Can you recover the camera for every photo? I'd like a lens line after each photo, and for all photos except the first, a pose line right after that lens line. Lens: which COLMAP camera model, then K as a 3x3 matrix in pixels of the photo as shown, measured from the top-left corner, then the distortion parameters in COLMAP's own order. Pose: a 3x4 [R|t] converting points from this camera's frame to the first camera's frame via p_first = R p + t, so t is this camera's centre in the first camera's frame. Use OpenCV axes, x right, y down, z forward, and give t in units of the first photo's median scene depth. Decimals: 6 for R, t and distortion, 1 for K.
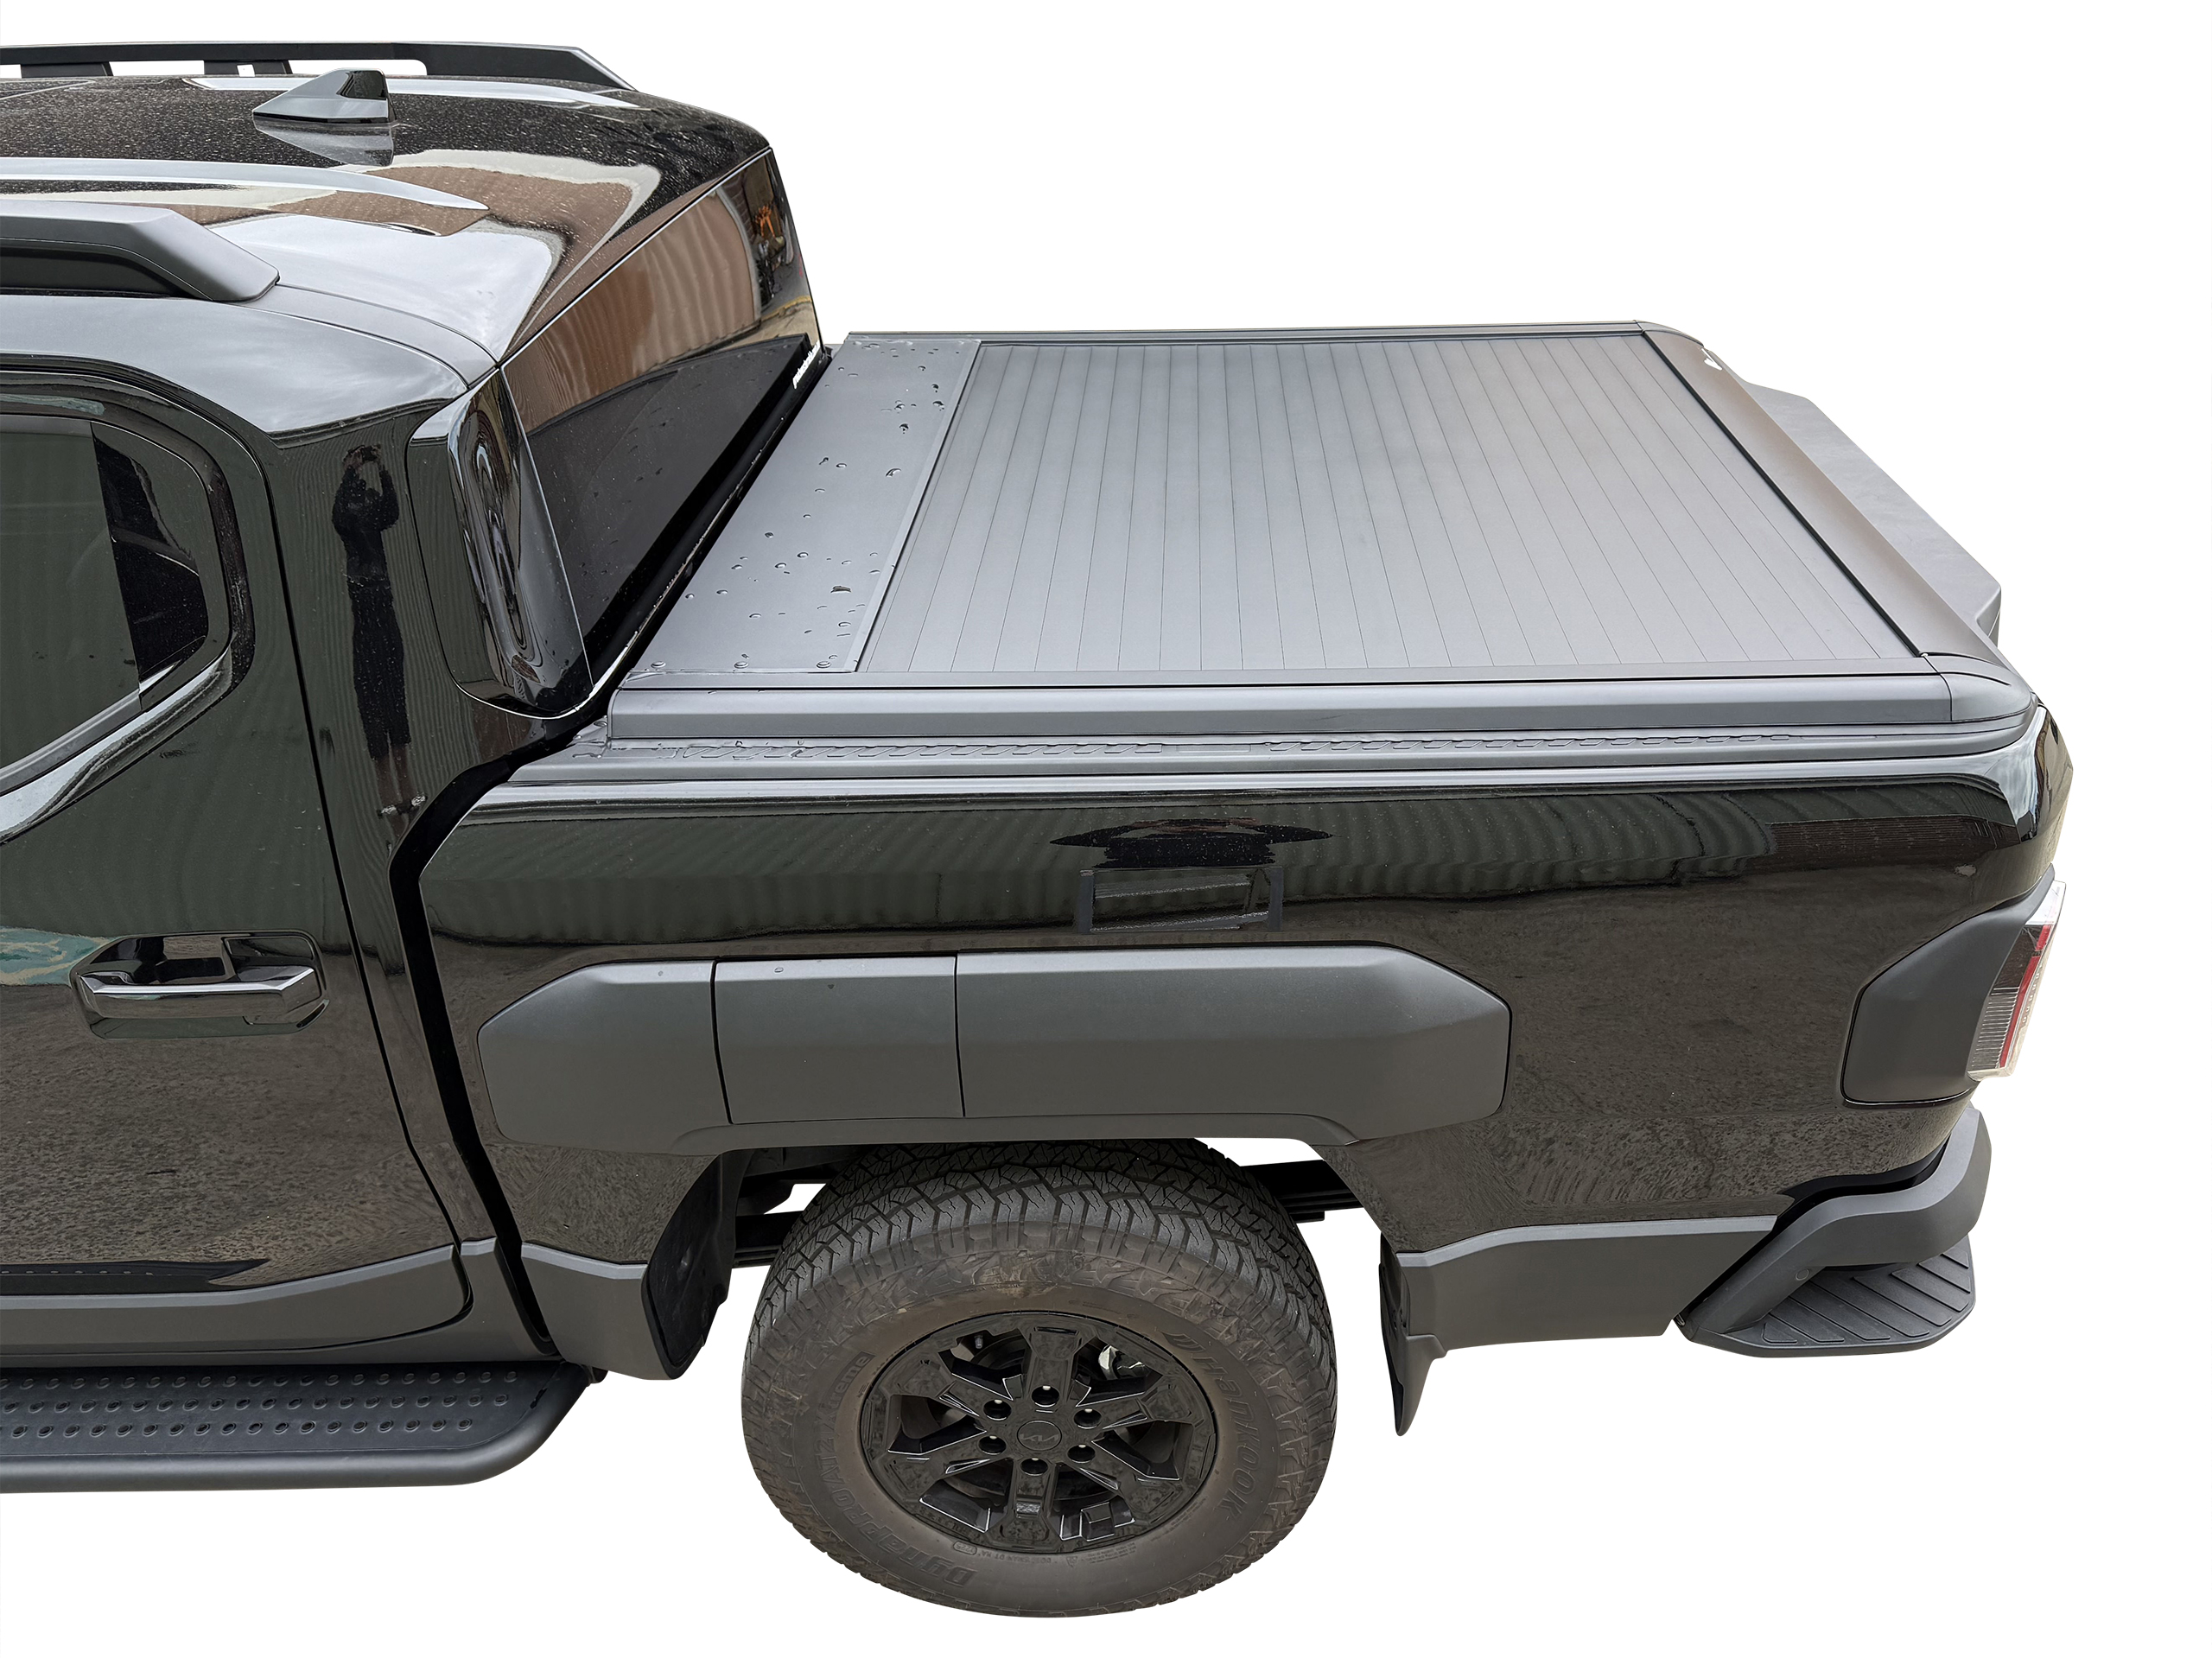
lens RADIAL K [[1688.2, 0, 1106.0], [0, 1688.2, 829.5], [0, 0, 1]] dist [0.005069, 0.001890]
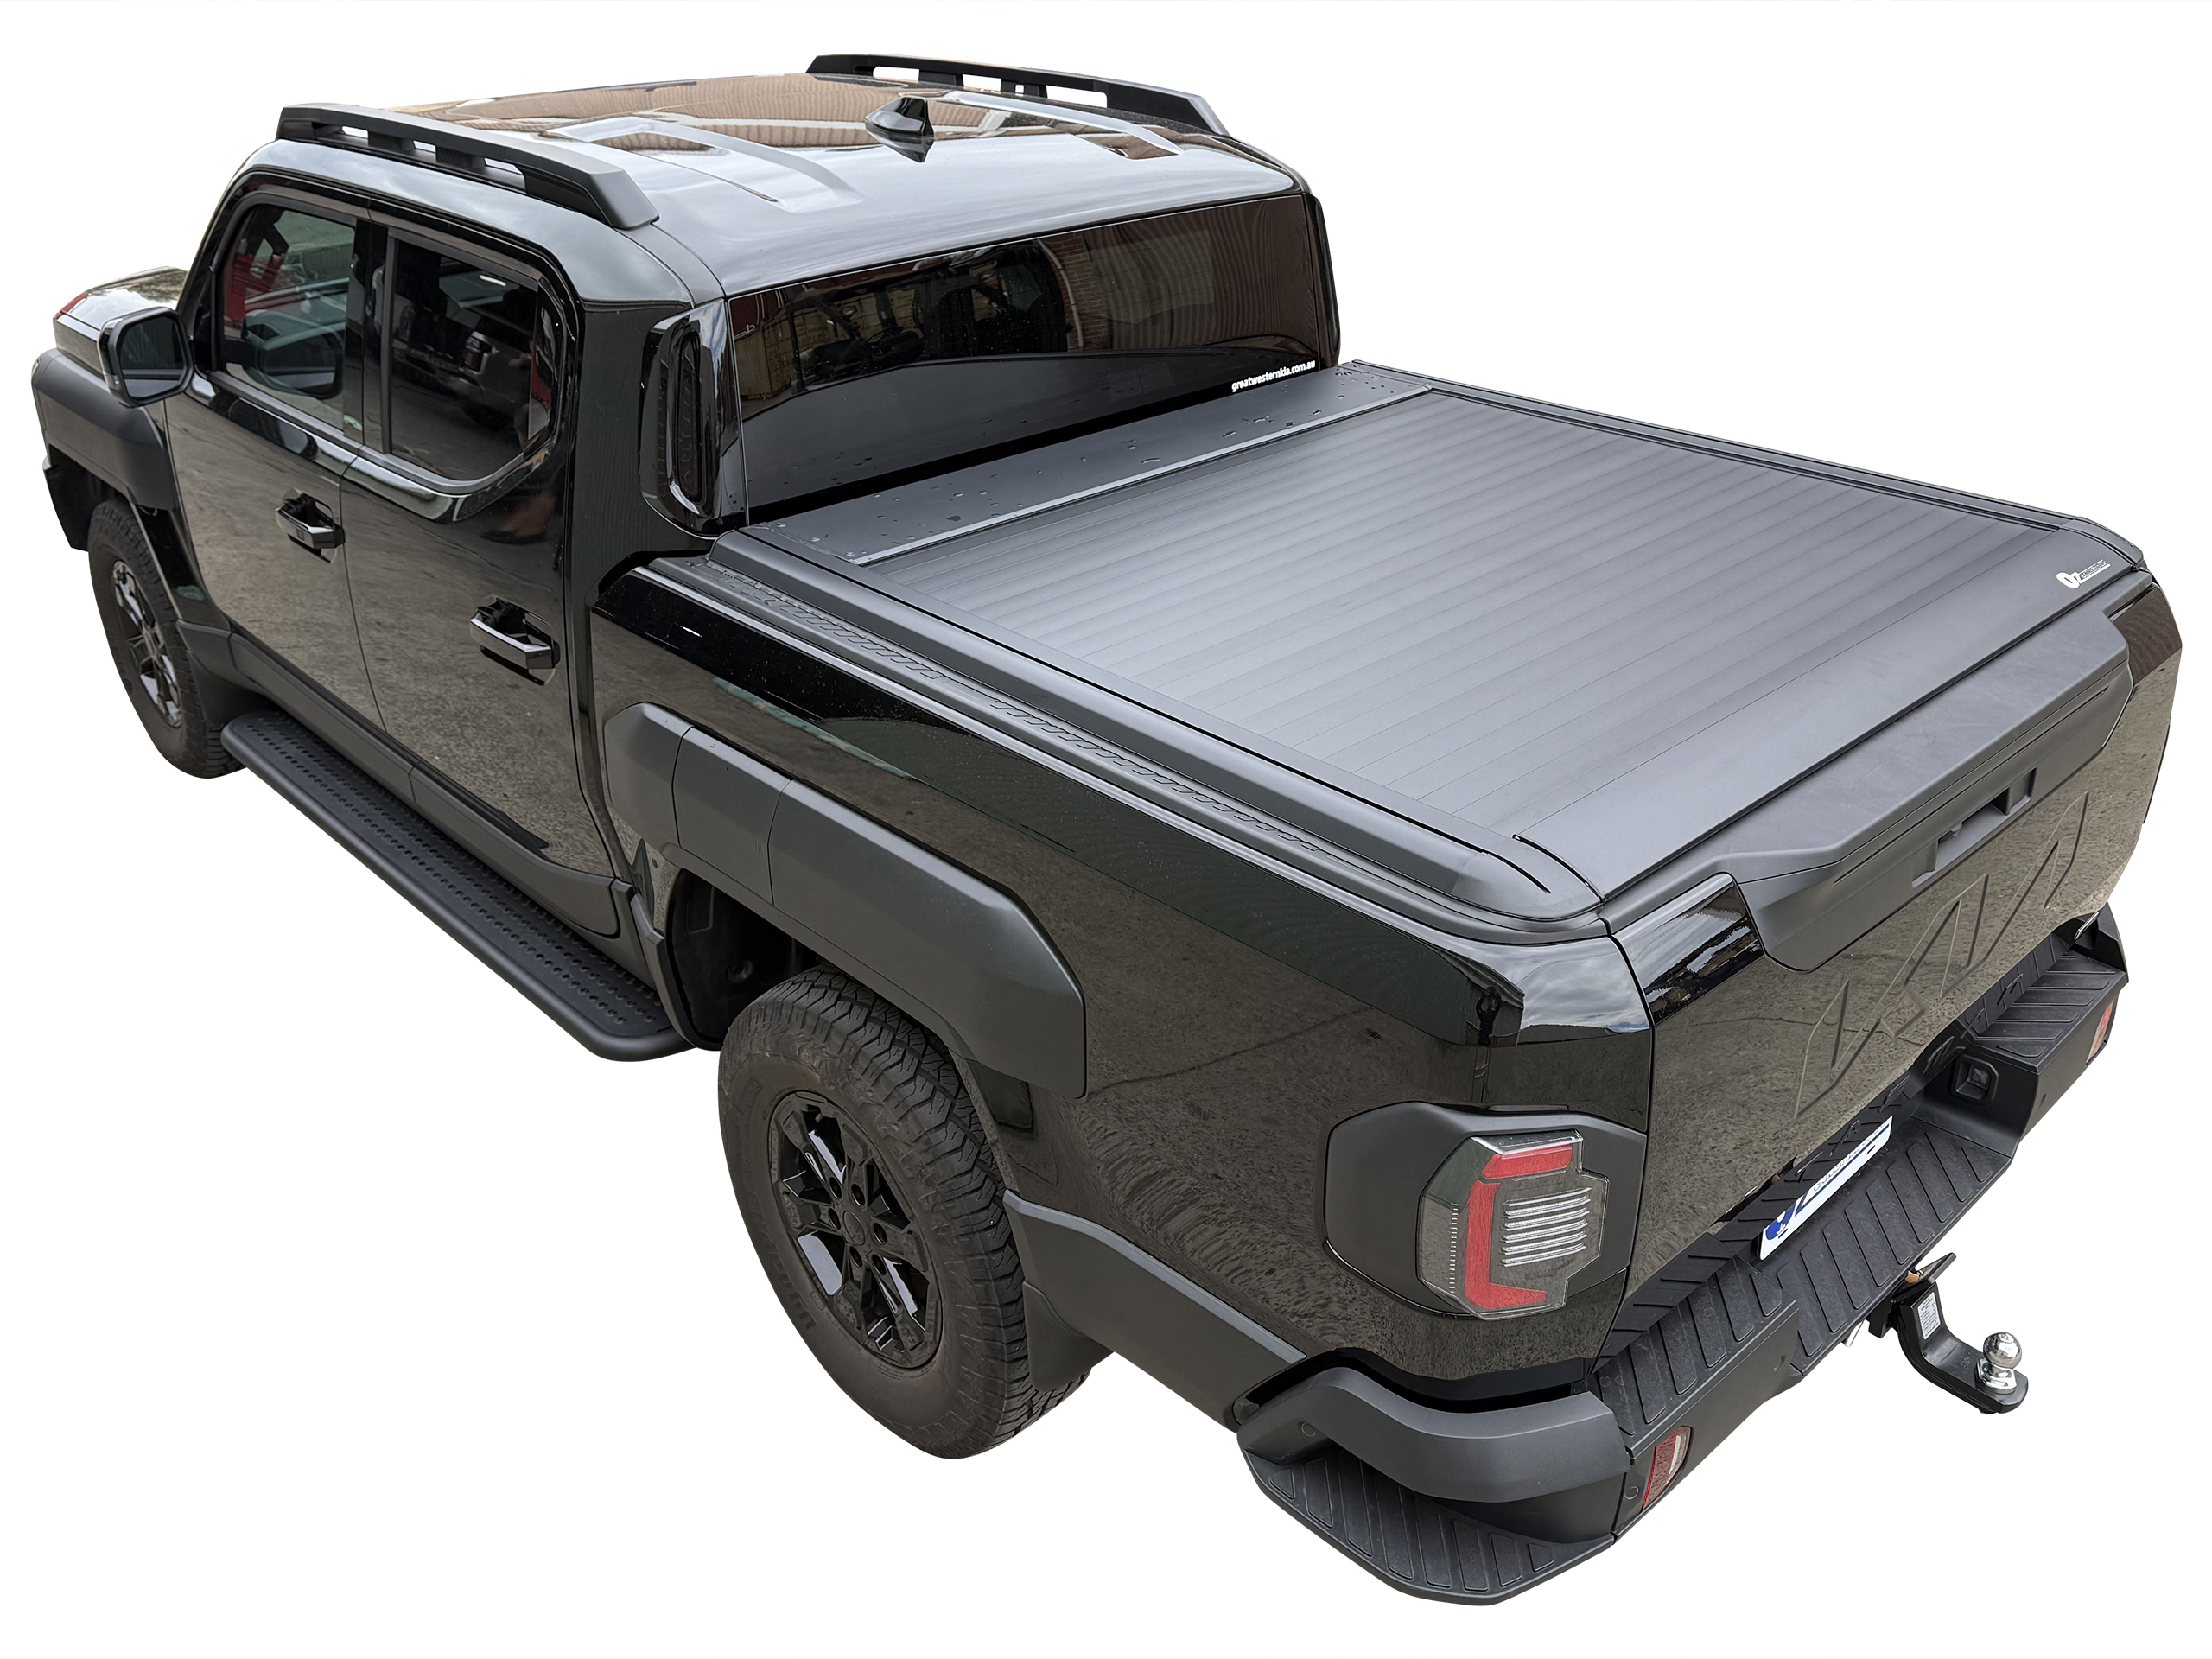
lens RADIAL K [[1820.7, 0, 1106.0], [0, 1820.7, 829.5], [0, 0, 1]] dist [0.004504, 0.002473]
pose [[0.653421, 0.346191, -0.673196, 0.917033], [-0.373340, 0.921000, 0.111251, -0.122536], [0.658528, 0.178637, 0.731047, 0.122998]]
